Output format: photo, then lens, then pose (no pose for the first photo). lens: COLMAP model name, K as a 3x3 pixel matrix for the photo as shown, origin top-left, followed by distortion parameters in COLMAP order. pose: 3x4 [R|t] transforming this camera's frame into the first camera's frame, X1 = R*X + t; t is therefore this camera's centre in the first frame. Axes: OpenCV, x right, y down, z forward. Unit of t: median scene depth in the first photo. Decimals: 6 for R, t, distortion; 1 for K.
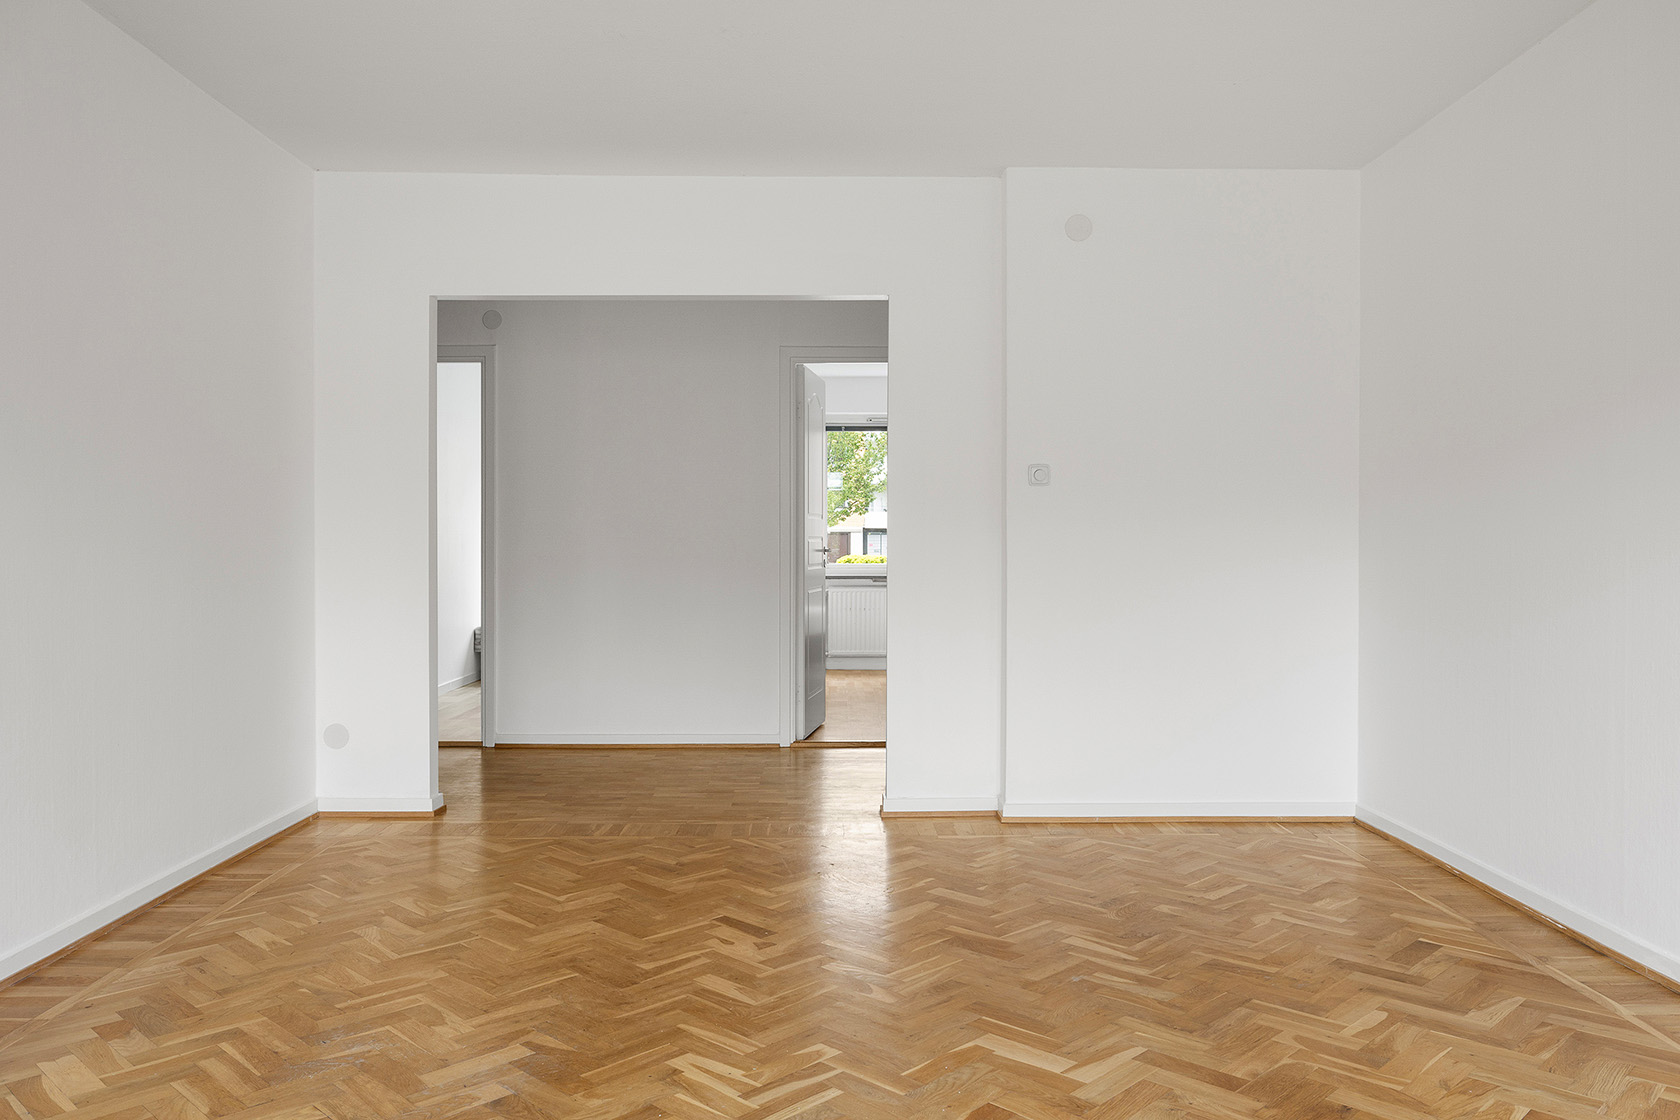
lens RADIAL K [[1255.8, 0, 834.8], [0, 1255.8, 561.0], [0, 0, 1]] dist [-0.004894, 0.008796]
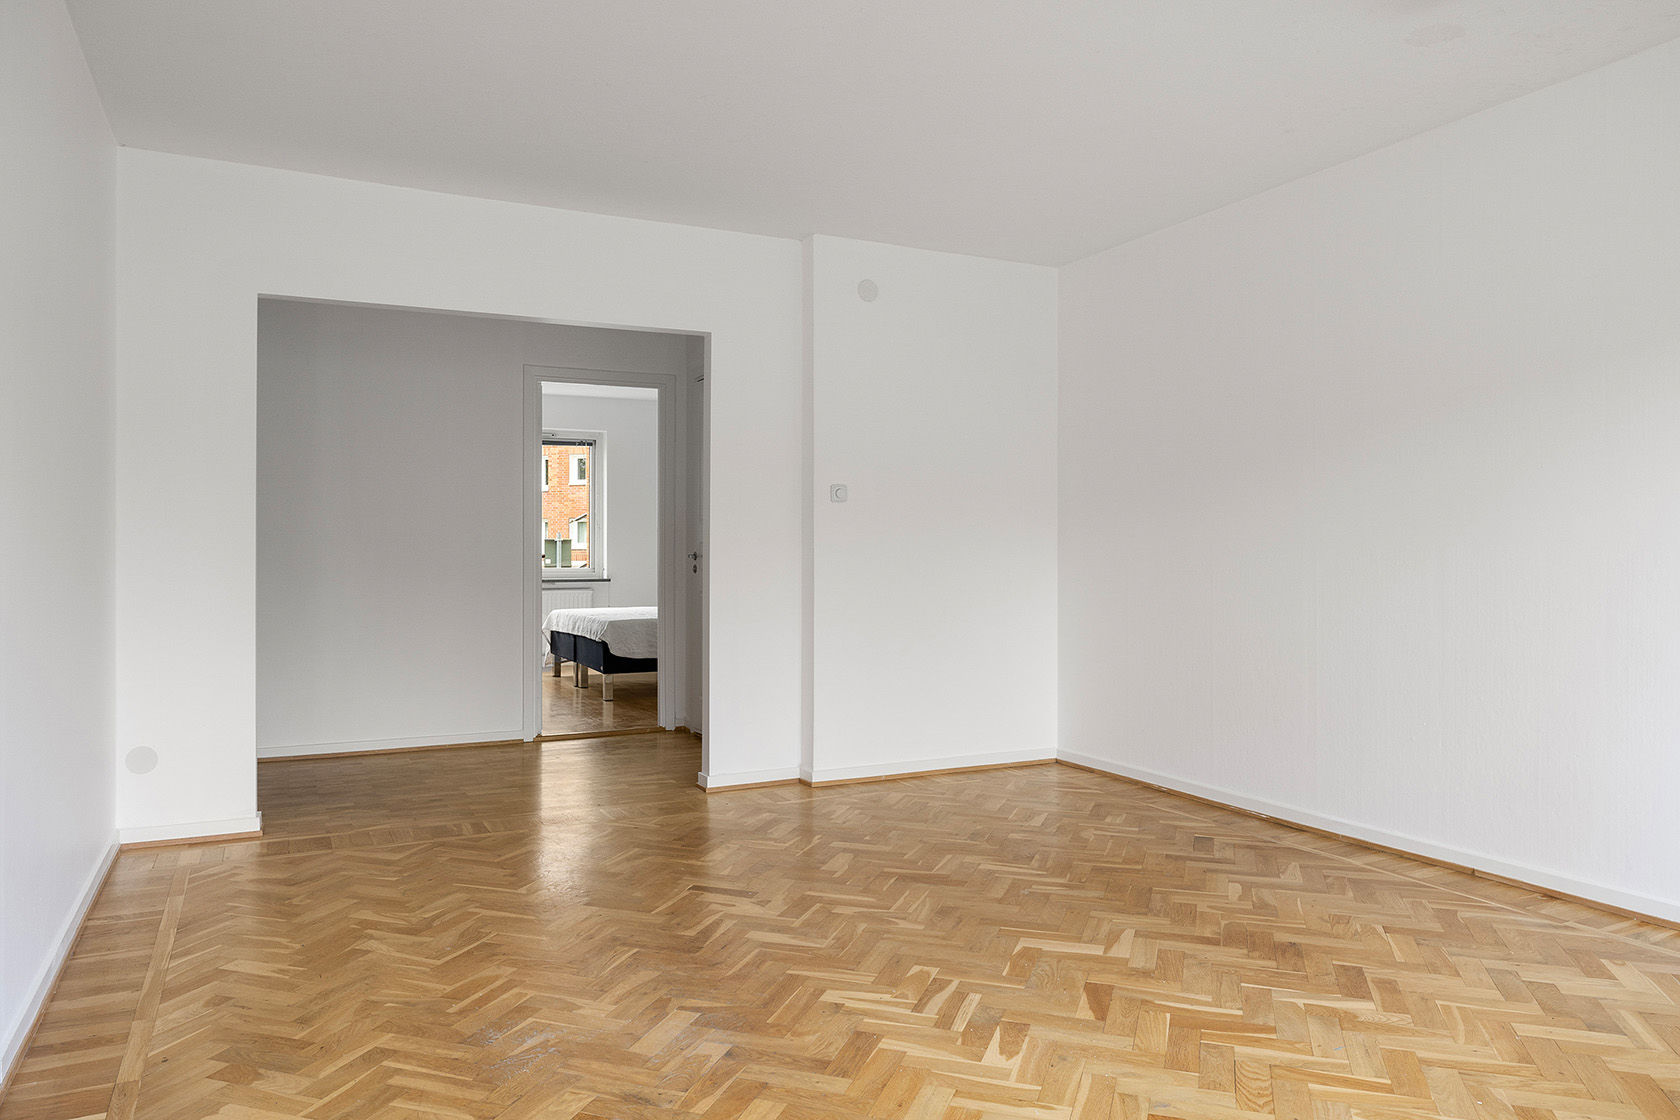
lens RADIAL K [[1141.1, 0, 845.4], [0, 1141.1, 552.1], [0, 0, 1]] dist [-0.000248, 0.001462]
pose [[0.899212, -0.001299, 0.437512, -0.460183], [0.005787, 0.999943, -0.008924, -0.004170], [-0.437475, 0.010556, 0.899168, 0.028954]]
